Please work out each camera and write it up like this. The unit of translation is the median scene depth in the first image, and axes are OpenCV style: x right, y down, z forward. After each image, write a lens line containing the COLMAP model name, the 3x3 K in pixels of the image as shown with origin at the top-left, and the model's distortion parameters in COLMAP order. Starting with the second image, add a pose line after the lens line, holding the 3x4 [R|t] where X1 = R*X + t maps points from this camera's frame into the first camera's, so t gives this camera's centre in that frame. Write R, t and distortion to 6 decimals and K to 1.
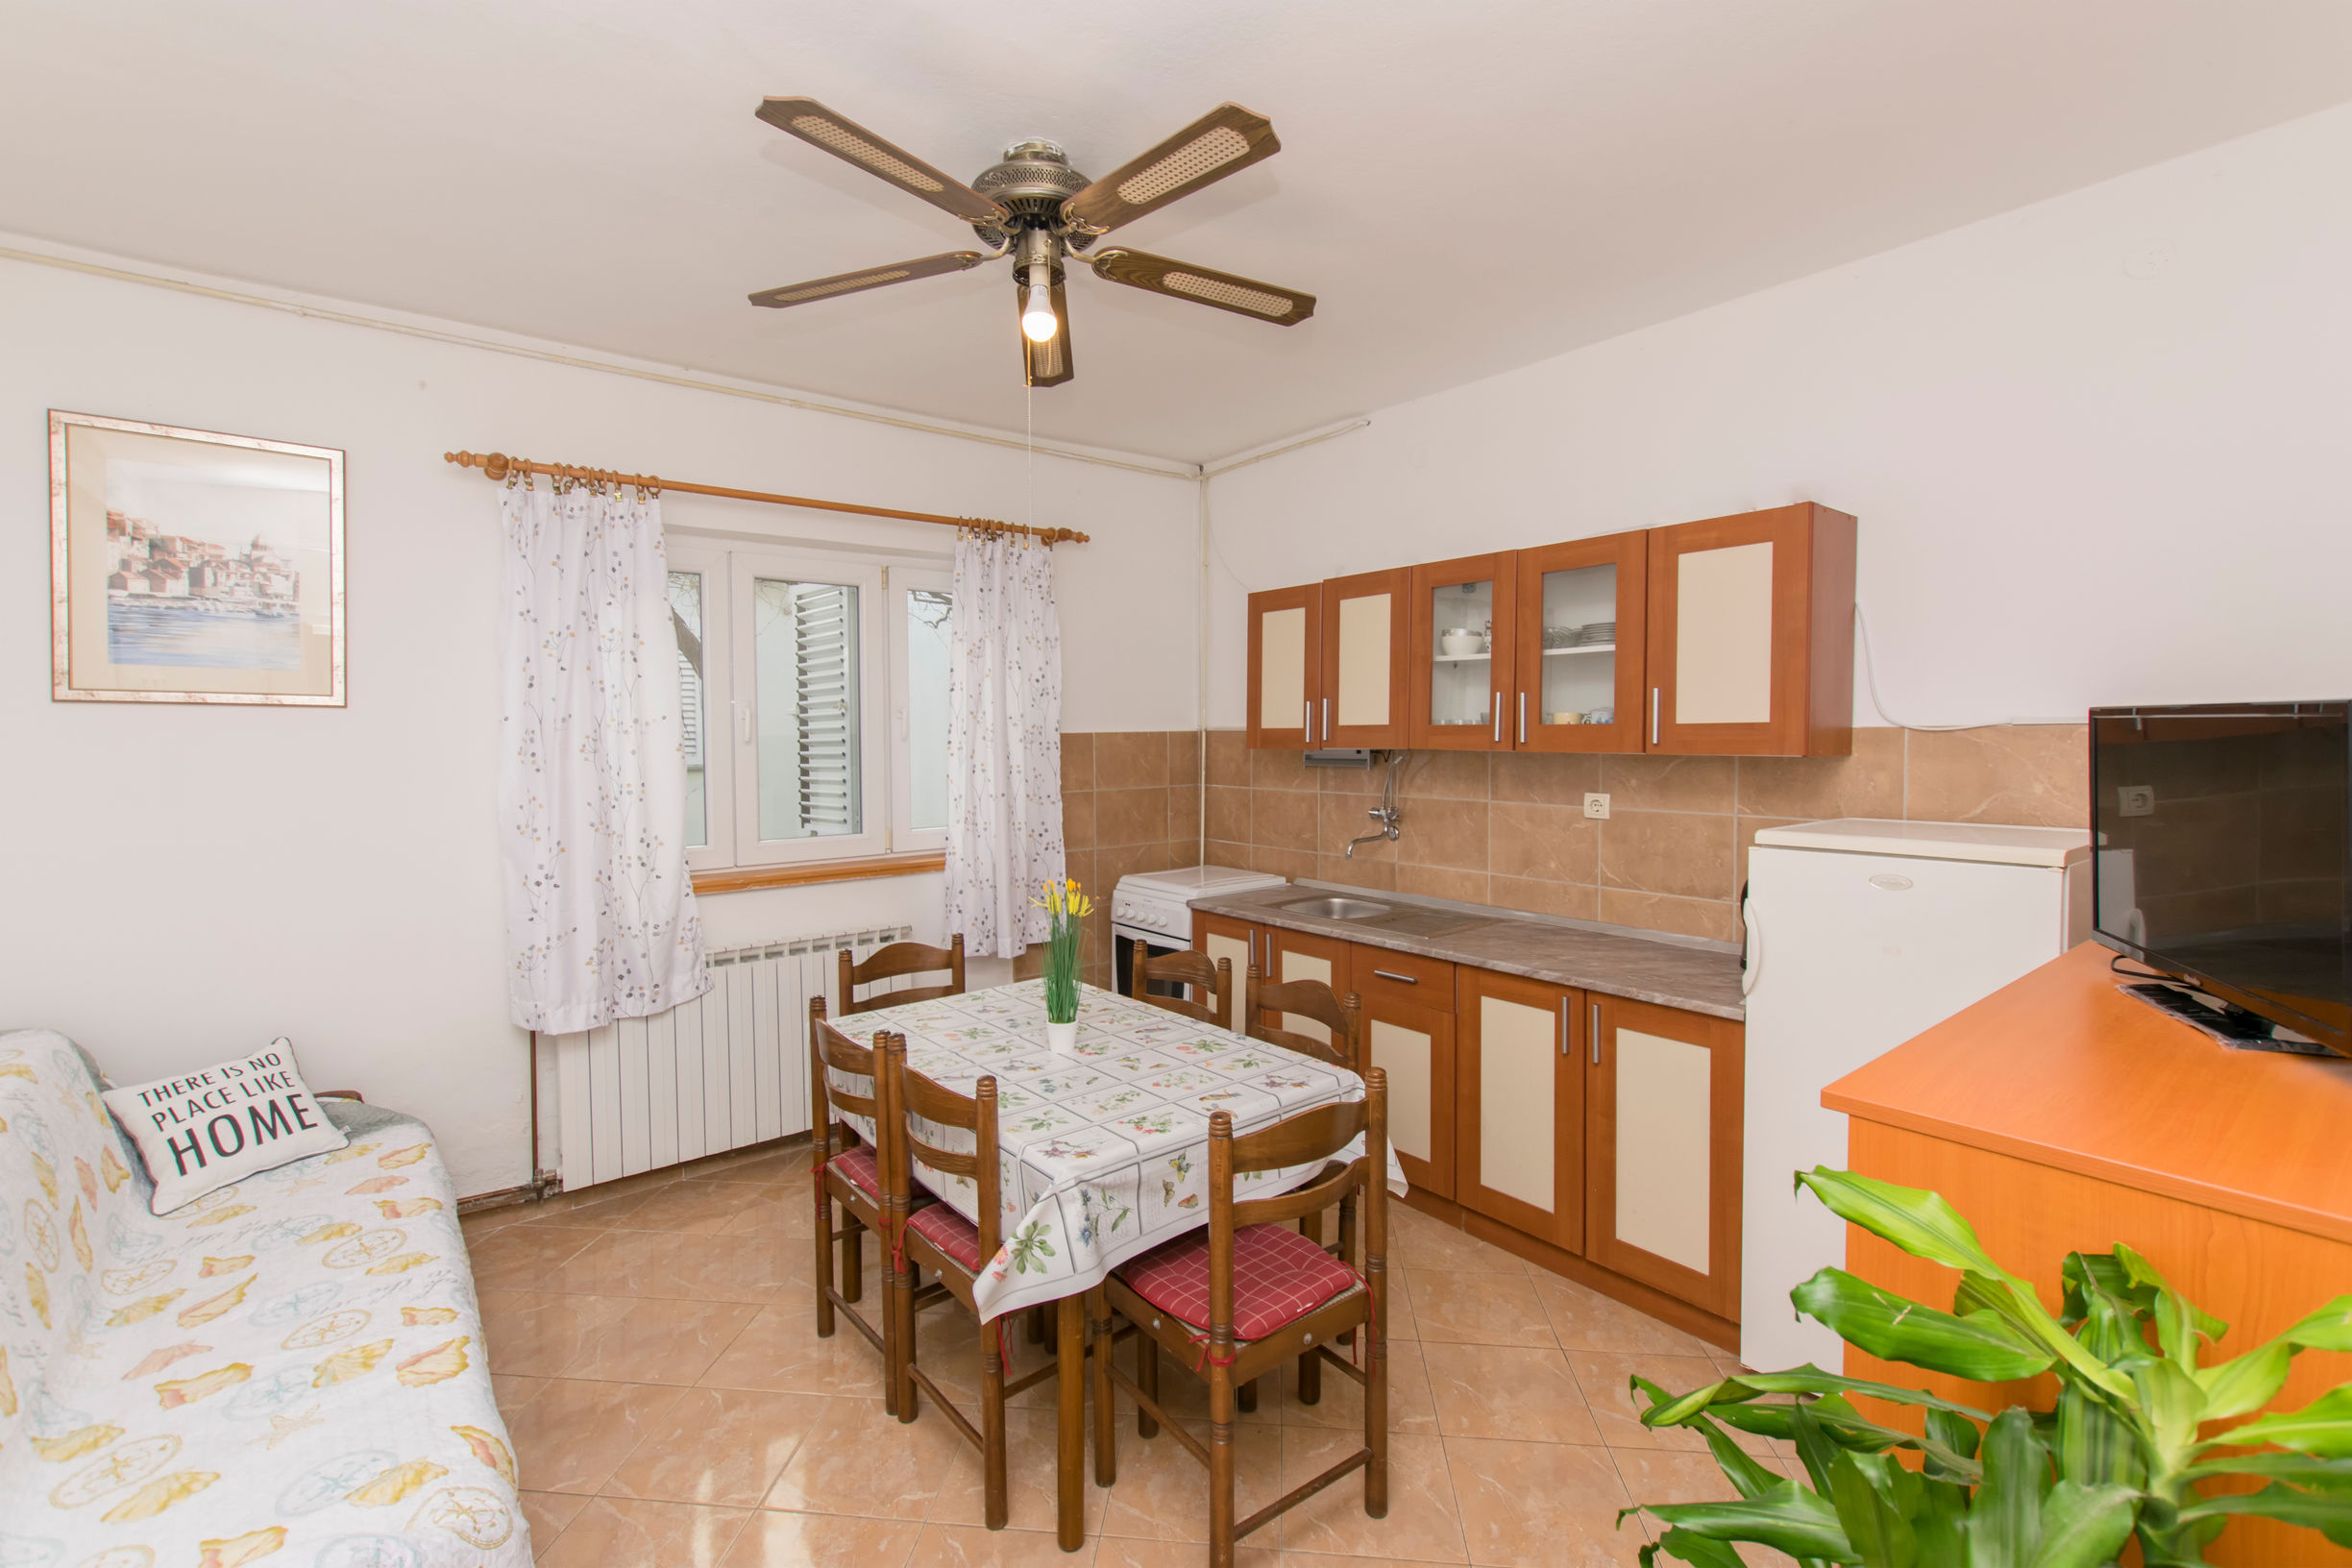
lens RADIAL K [[1021.0, 0, 1174.3], [0, 1021.0, 761.9], [0, 0, 1]] dist [0.002665, -0.000090]
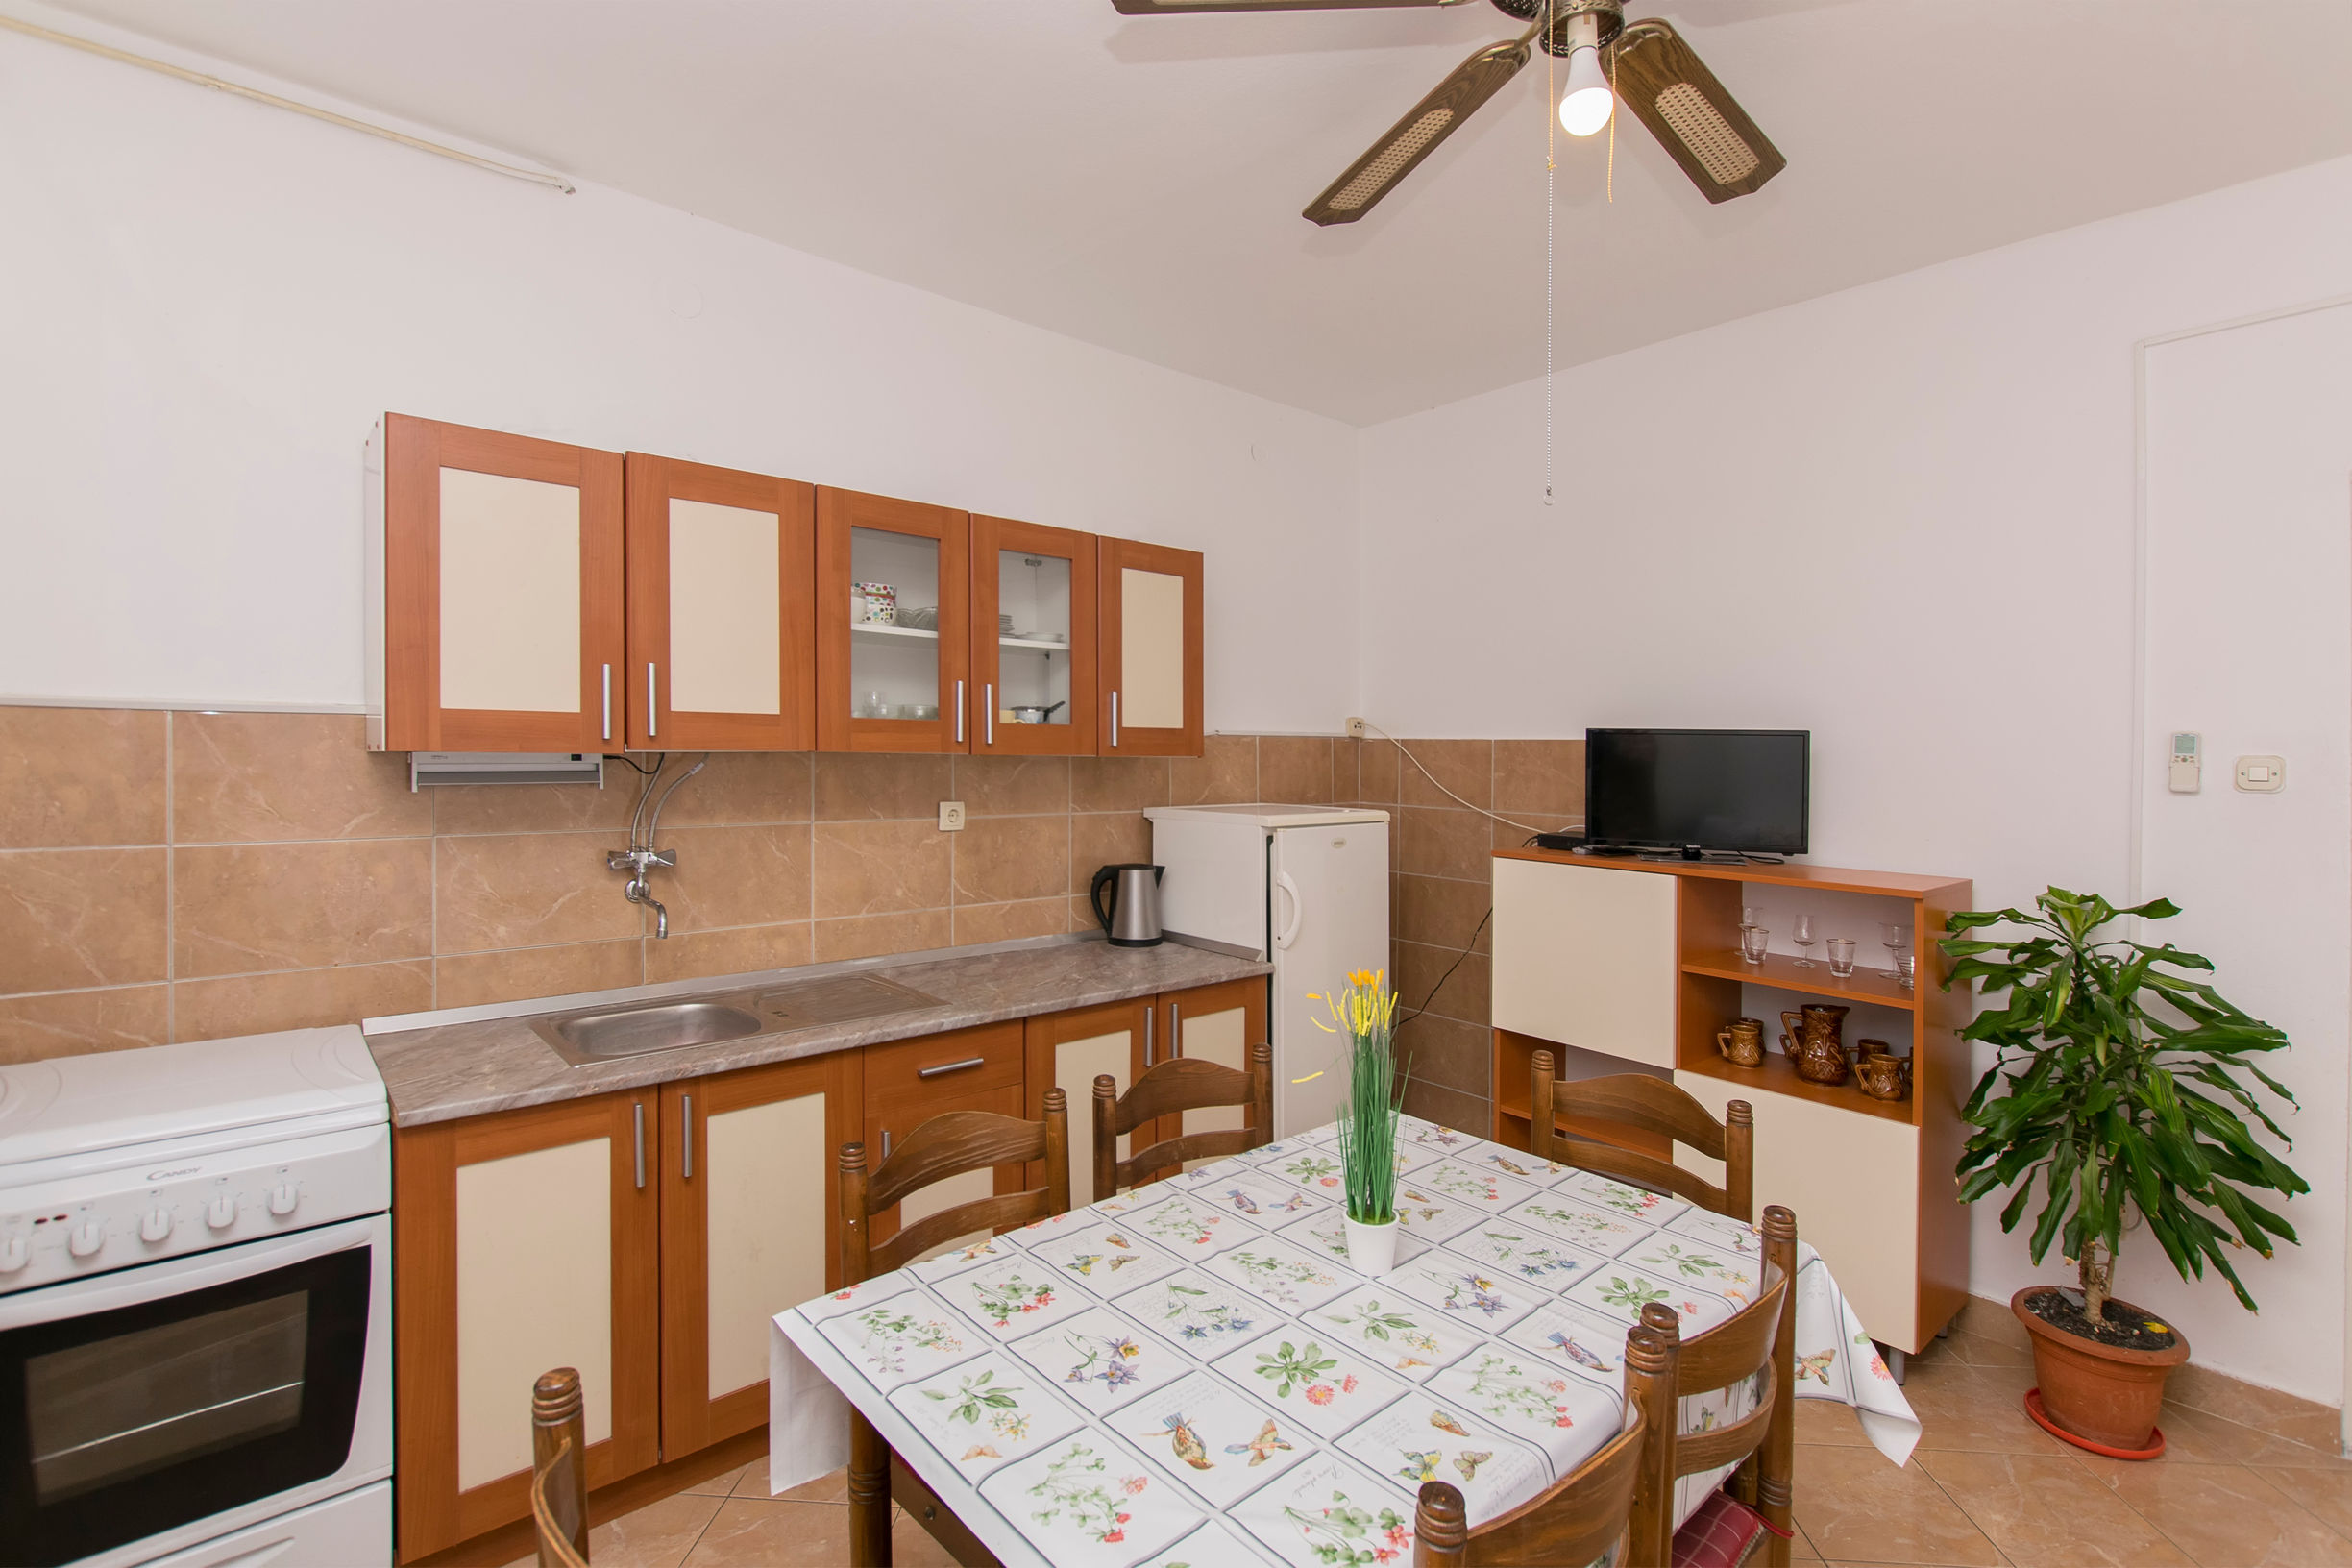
lens RADIAL K [[1082.5, 0, 1169.3], [0, 1082.5, 758.3], [0, 0, 1]] dist [-0.002629, -0.000309]
pose [[-0.037530, -0.003570, 0.999289, -0.568931], [0.017875, 0.999831, 0.004243, -0.008434], [-0.999136, 0.018022, -0.037460, 0.899369]]
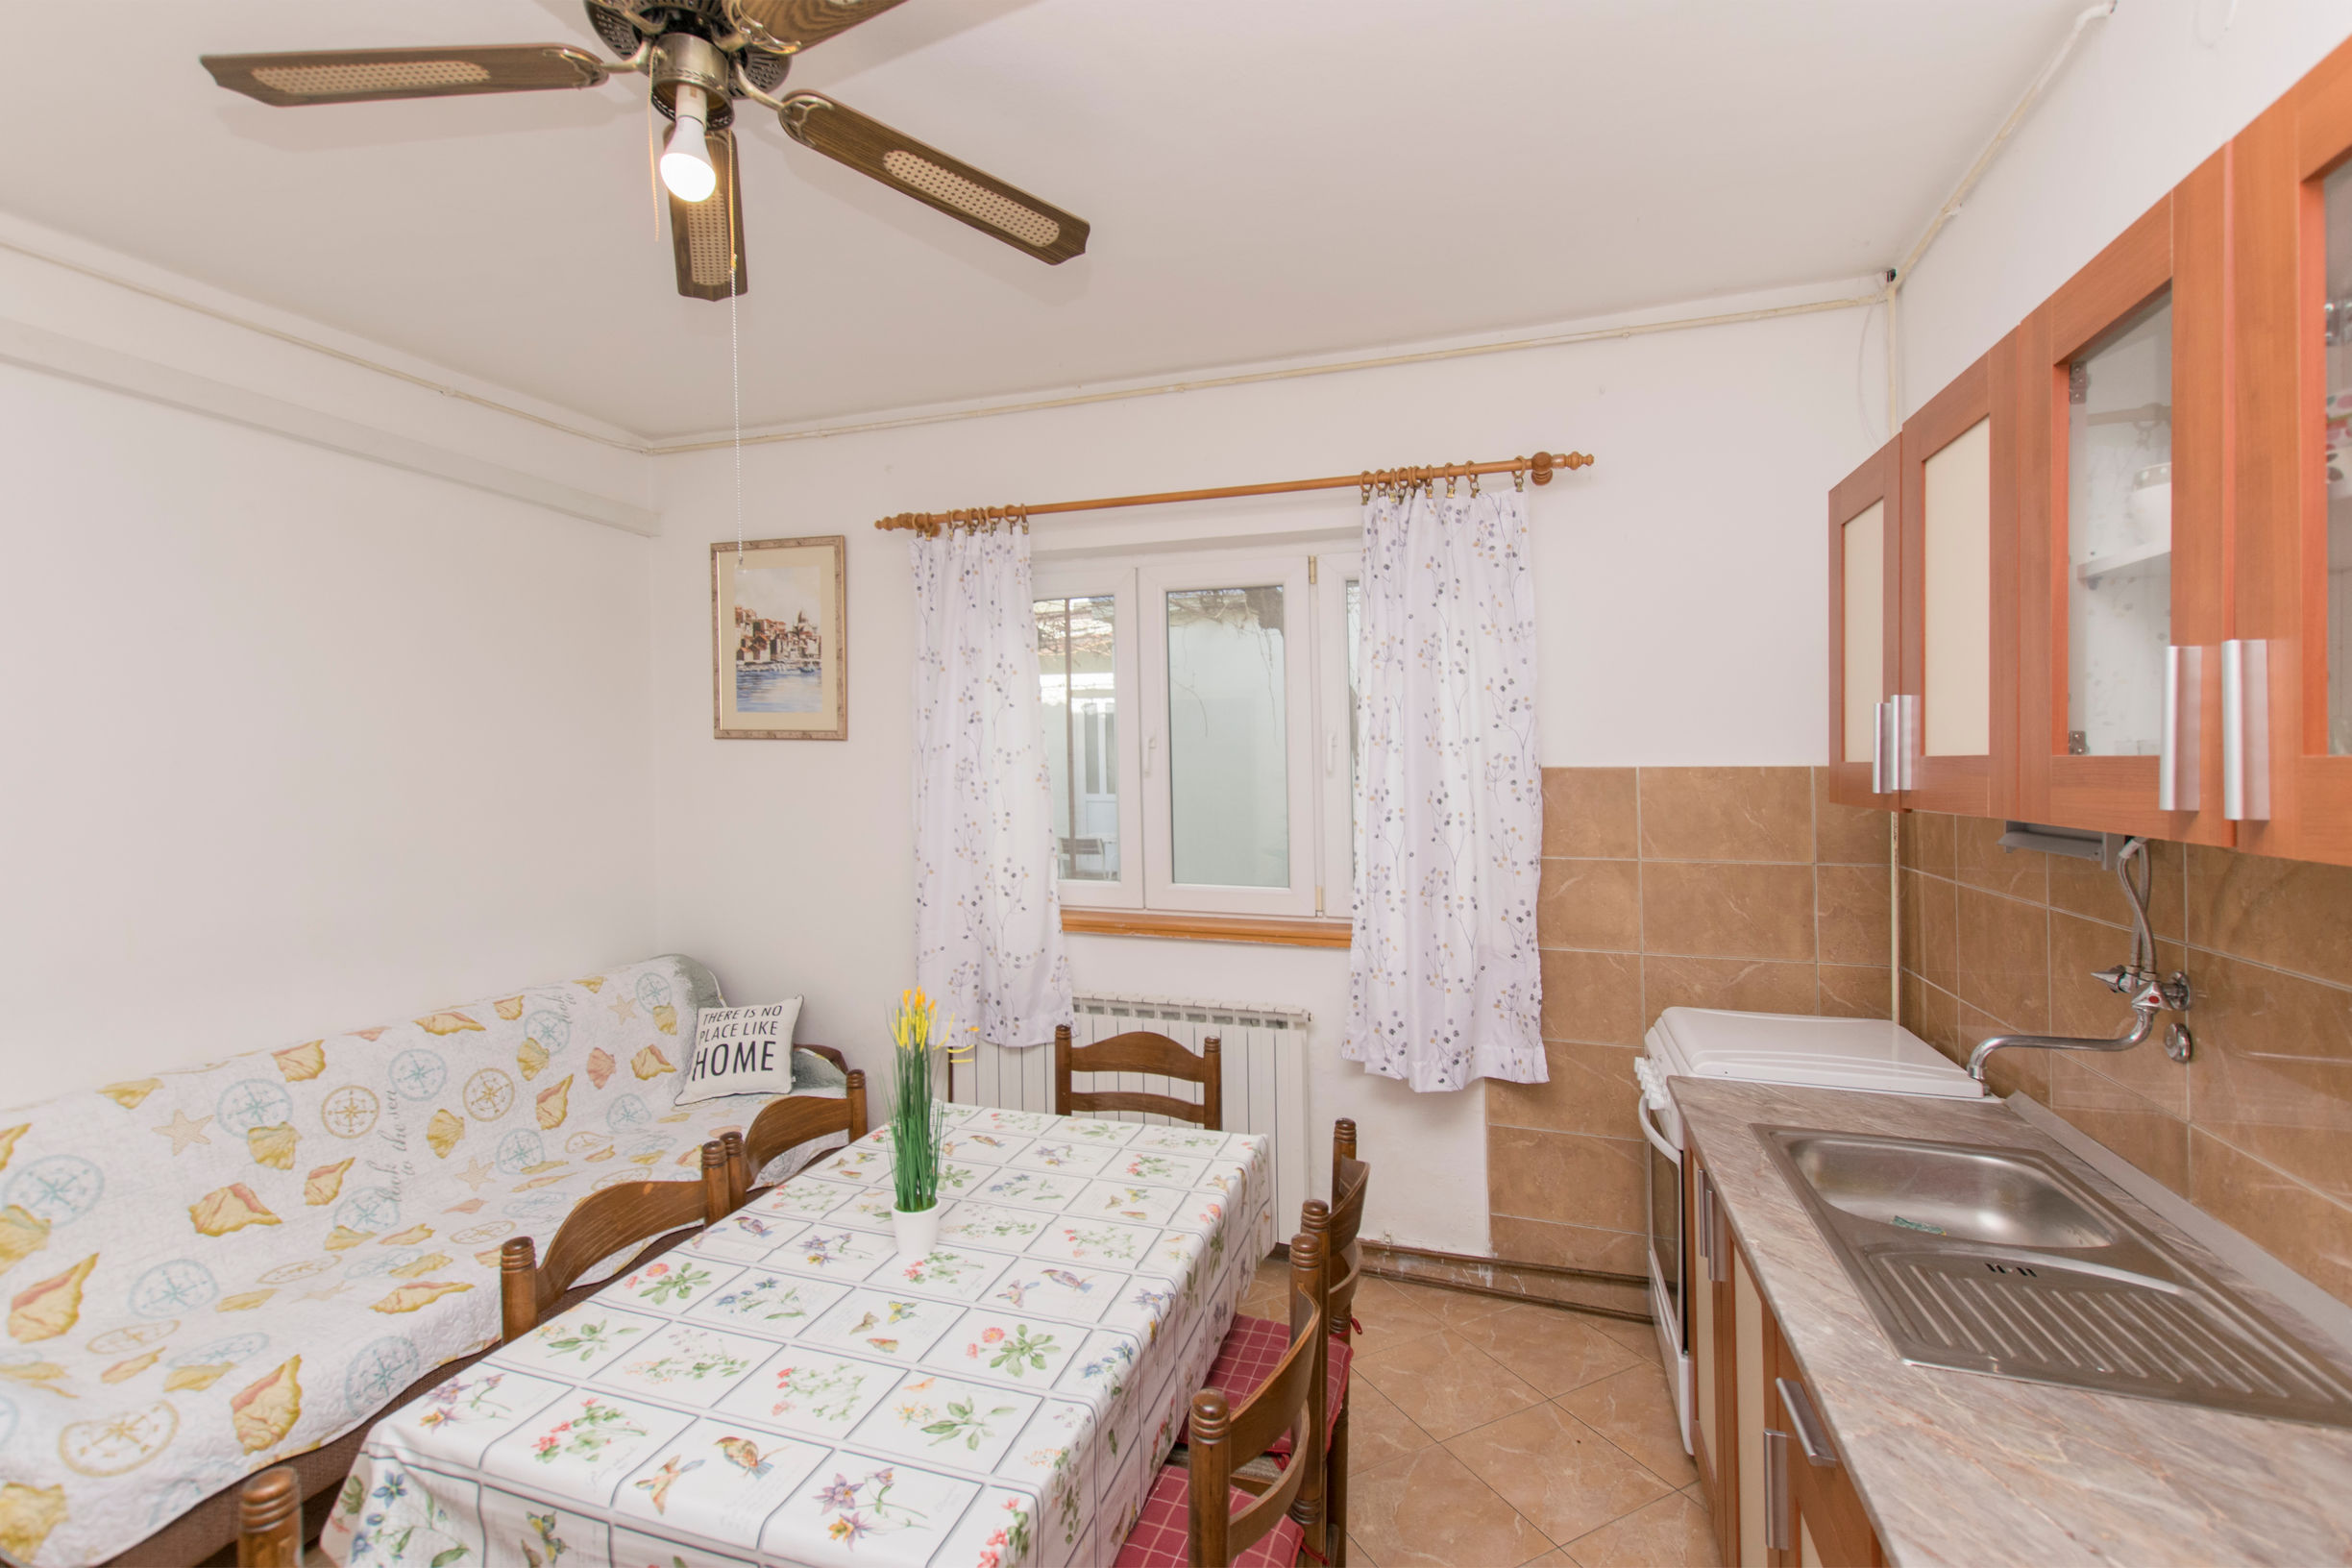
lens RADIAL K [[1021.0, 0, 1174.3], [0, 1021.0, 761.9], [0, 0, 1]] dist [0.002665, -0.000090]
pose [[0.543584, 0.006354, -0.839331, 0.421171], [-0.030500, 0.999460, -0.012187, -0.022415], [0.838801, 0.032225, 0.543484, 0.612910]]
